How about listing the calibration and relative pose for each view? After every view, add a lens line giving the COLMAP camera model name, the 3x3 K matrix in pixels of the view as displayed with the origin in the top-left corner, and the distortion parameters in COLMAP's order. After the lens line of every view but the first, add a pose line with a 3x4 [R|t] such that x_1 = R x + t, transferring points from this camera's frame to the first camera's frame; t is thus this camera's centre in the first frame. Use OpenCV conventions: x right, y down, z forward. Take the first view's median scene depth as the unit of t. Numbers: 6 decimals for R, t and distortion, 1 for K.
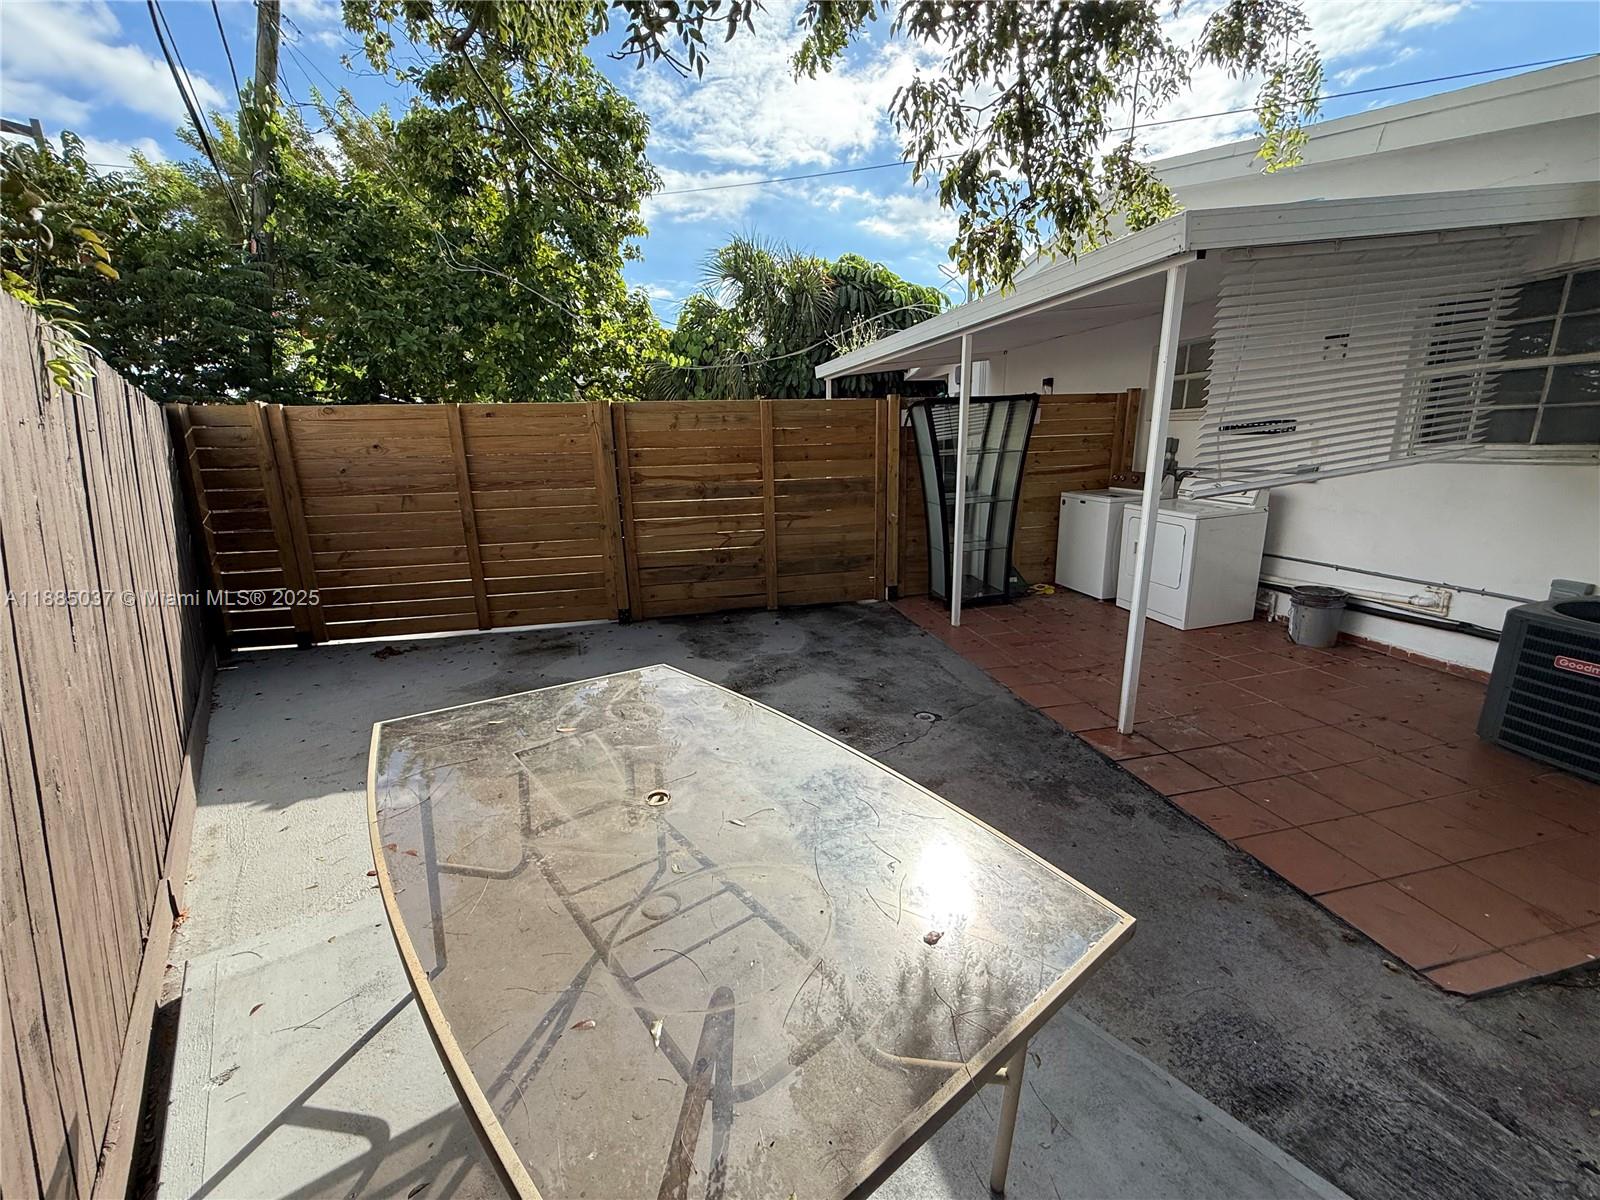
lens RADIAL K [[636.7, 0, 793.9], [0, 636.7, 600.7], [0, 0, 1]] dist [0.001152, 0.000023]
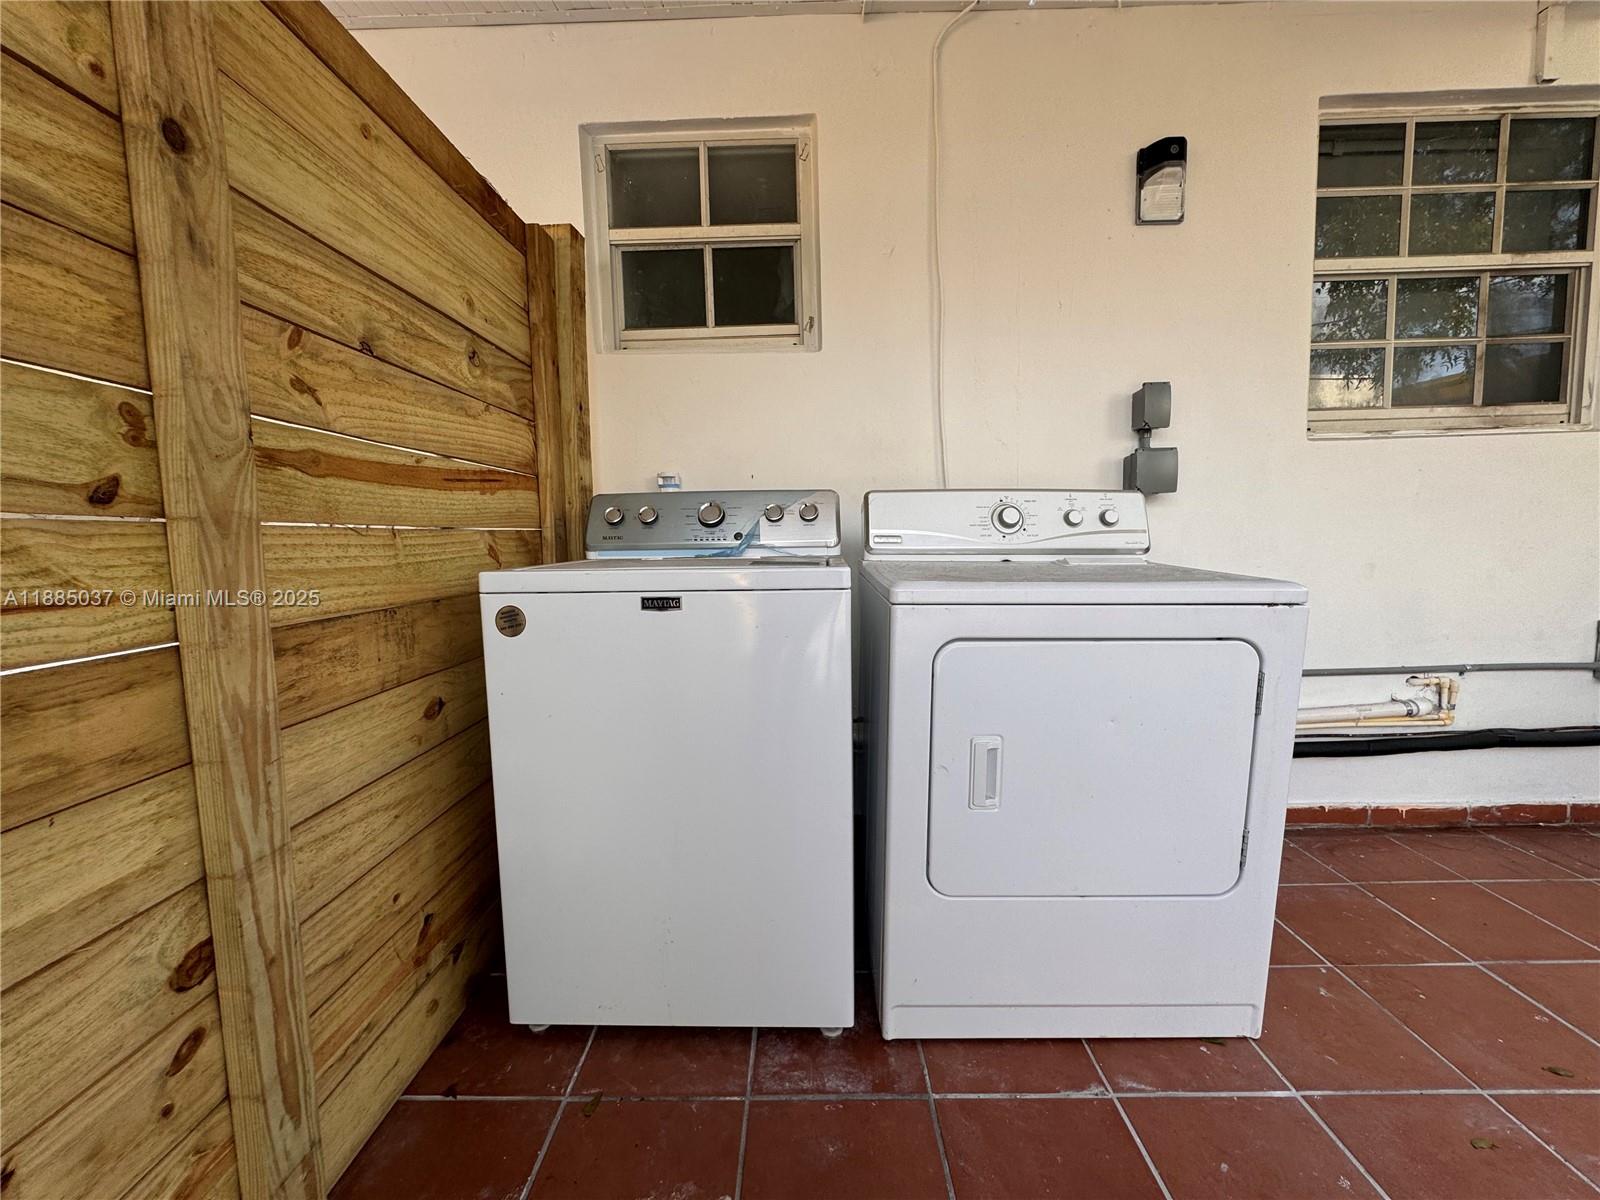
lens RADIAL K [[640.9, 0, 804.3], [0, 640.9, 602.8], [0, 0, 1]] dist [-0.000411, -0.000024]
pose [[0.221176, -0.072782, 0.972514, 0.354853], [0.258705, 0.965863, 0.013448, -0.192857], [-0.940294, 0.248620, 0.232455, 1.202845]]
